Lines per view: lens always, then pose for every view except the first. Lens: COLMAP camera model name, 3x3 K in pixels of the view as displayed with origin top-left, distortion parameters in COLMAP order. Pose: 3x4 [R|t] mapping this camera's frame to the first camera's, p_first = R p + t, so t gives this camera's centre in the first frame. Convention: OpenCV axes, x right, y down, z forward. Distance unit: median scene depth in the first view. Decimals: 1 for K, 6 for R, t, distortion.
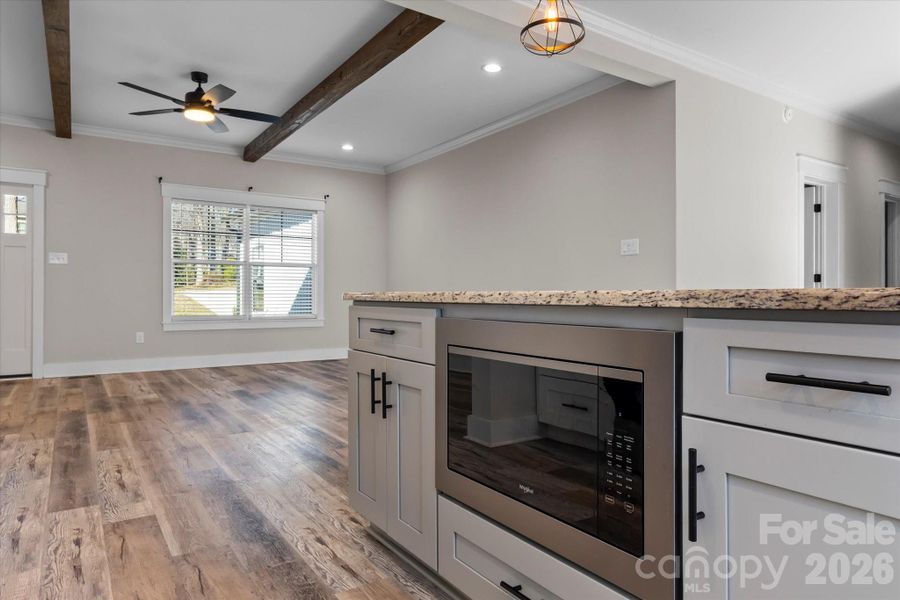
lens RADIAL K [[560.2, 0, 450.0], [0, 560.2, 300.0], [0, 0, 1]] dist [0.000306, 0.000486]
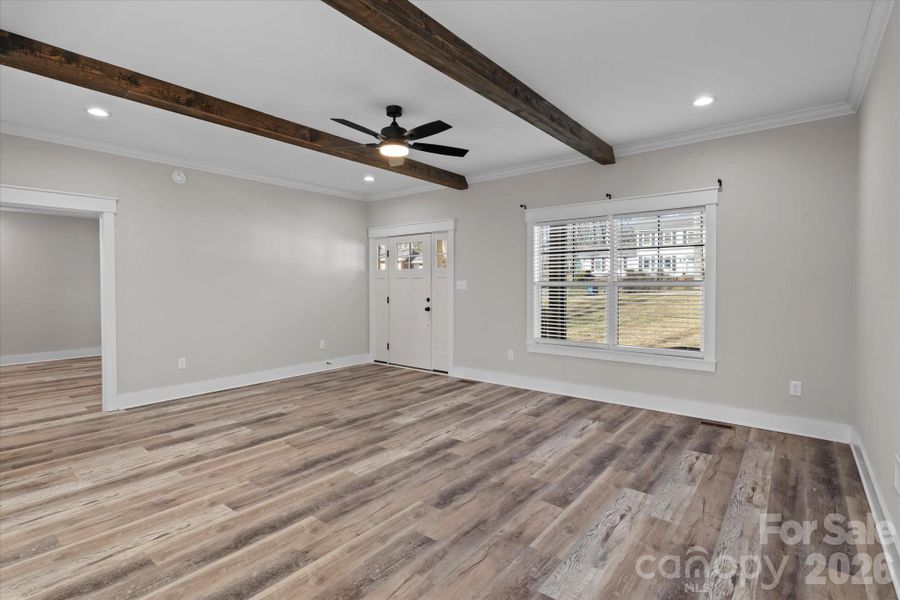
lens RADIAL K [[442.9, 0, 448.9], [0, 442.9, 286.4], [0, 0, 1]] dist [-0.000916, -0.000325]
pose [[0.303316, 0.004446, -0.952880, 0.306553], [-0.004171, 0.999986, 0.003338, -0.091883], [0.952881, 0.002962, 0.303330, 0.826113]]
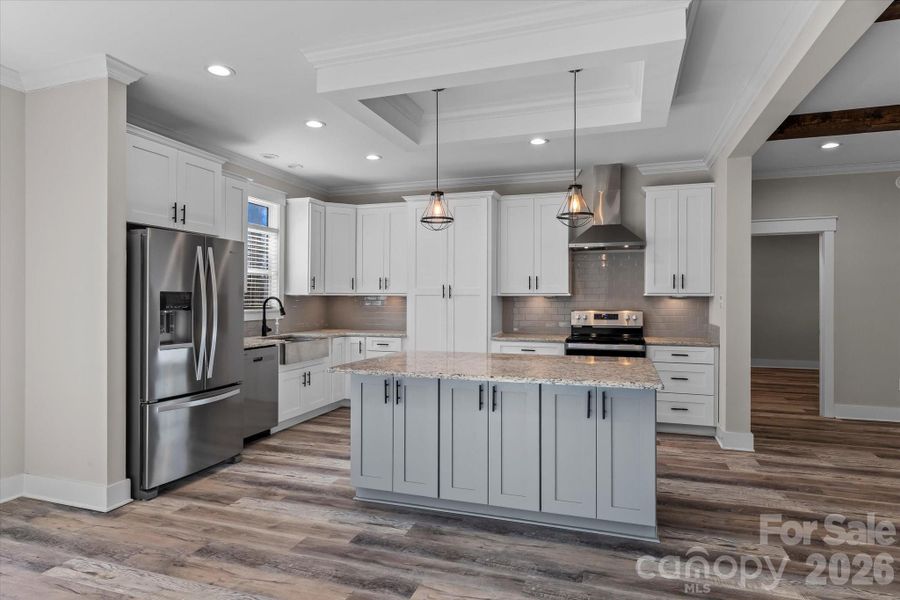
lens RADIAL K [[513.8, 0, 450.0], [0, 513.8, 300.0], [0, 0, 1]] dist [0.000113, -0.000012]
pose [[-0.794382, 0.000604, -0.607418, 0.588243], [-0.007164, 0.999921, 0.010363, -0.092113], [0.607376, 0.012583, -0.794315, 0.827050]]
